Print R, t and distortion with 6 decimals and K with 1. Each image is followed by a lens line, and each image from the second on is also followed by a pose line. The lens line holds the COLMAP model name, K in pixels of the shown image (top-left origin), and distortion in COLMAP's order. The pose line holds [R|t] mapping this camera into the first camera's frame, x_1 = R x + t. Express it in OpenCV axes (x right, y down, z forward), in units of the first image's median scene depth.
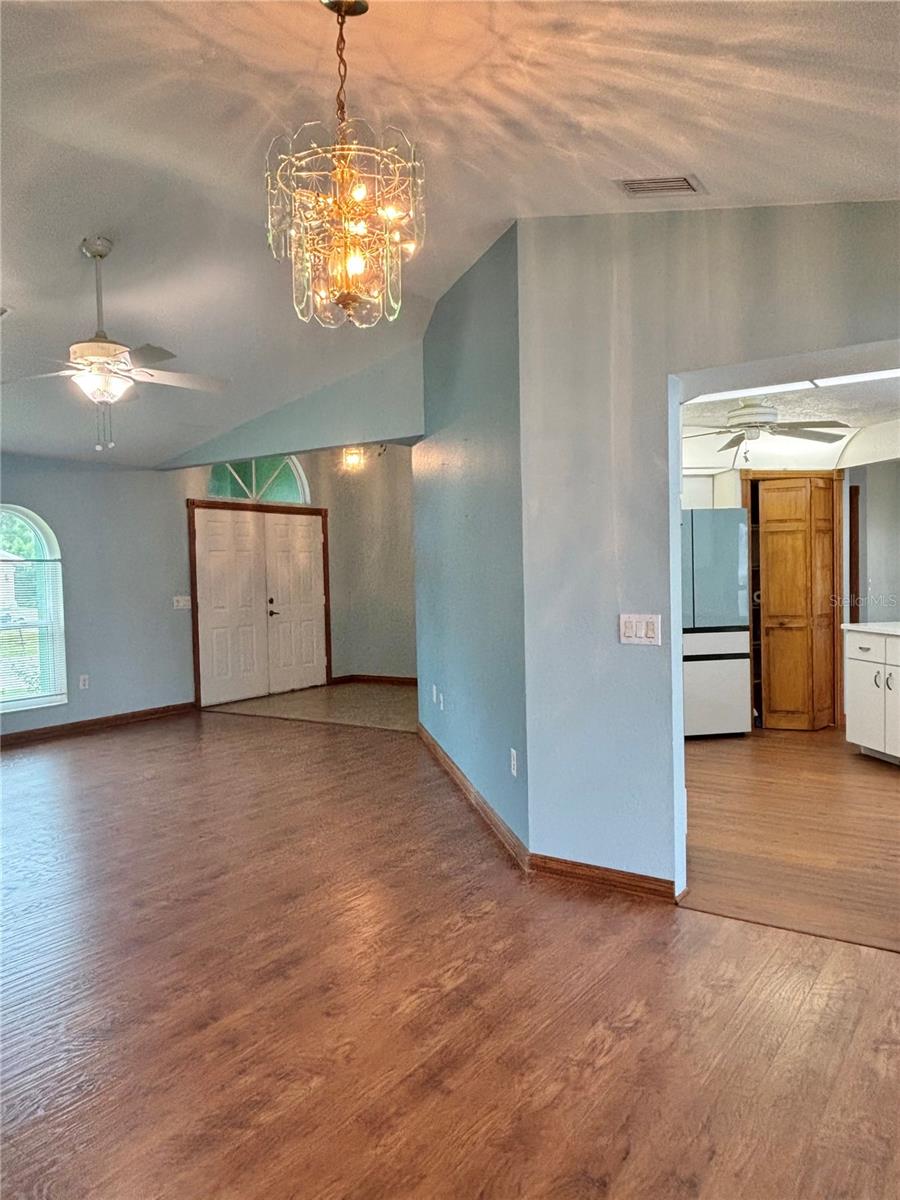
lens RADIAL K [[850.1, 0, 452.1], [0, 850.1, 600.2], [0, 0, 1]] dist [0.055094, -0.086182]
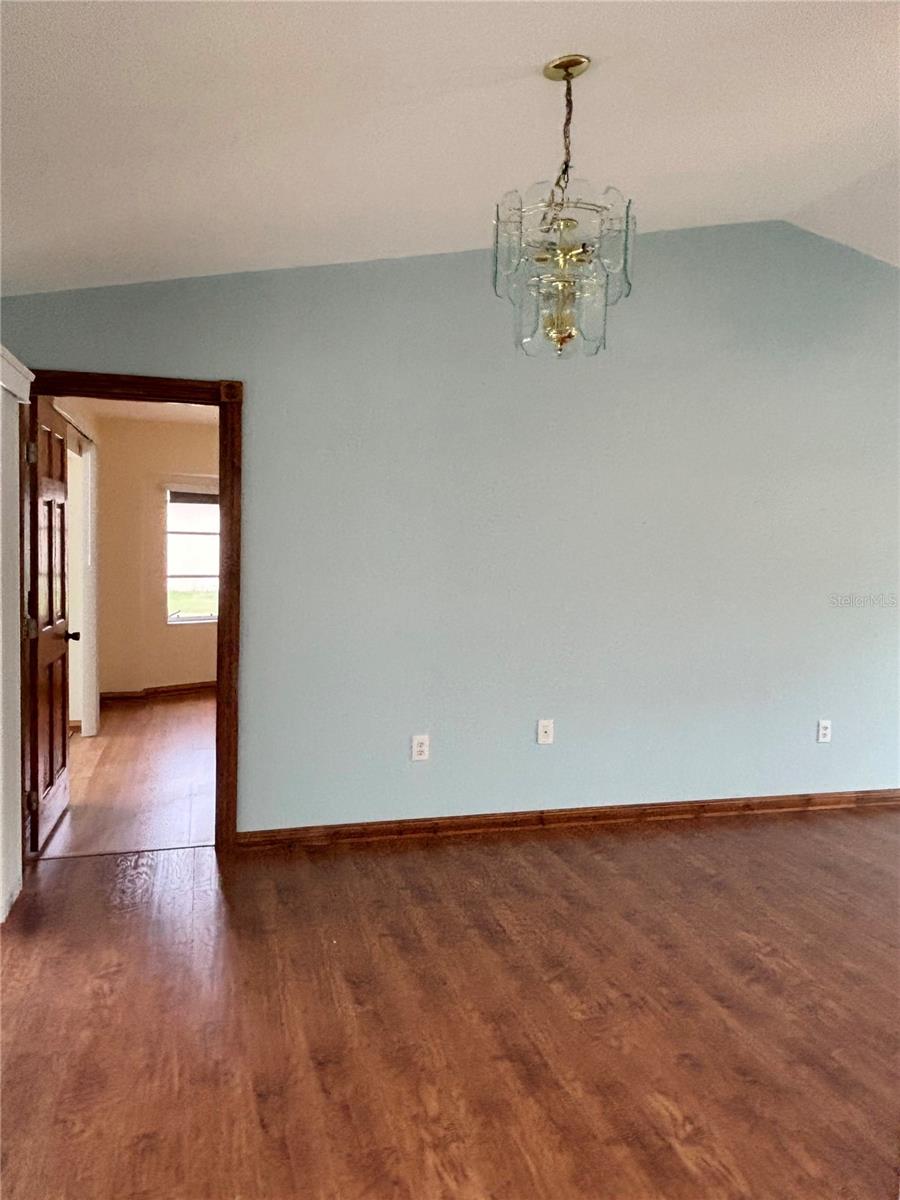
lens RADIAL K [[869.3, 0, 456.1], [0, 869.3, 597.6], [0, 0, 1]] dist [0.070109, -0.110925]
pose [[-0.636170, 0.053936, -0.769661, 0.509800], [-0.038285, 0.994118, 0.101309, -0.069583], [0.770598, 0.093916, -0.630363, 0.964440]]
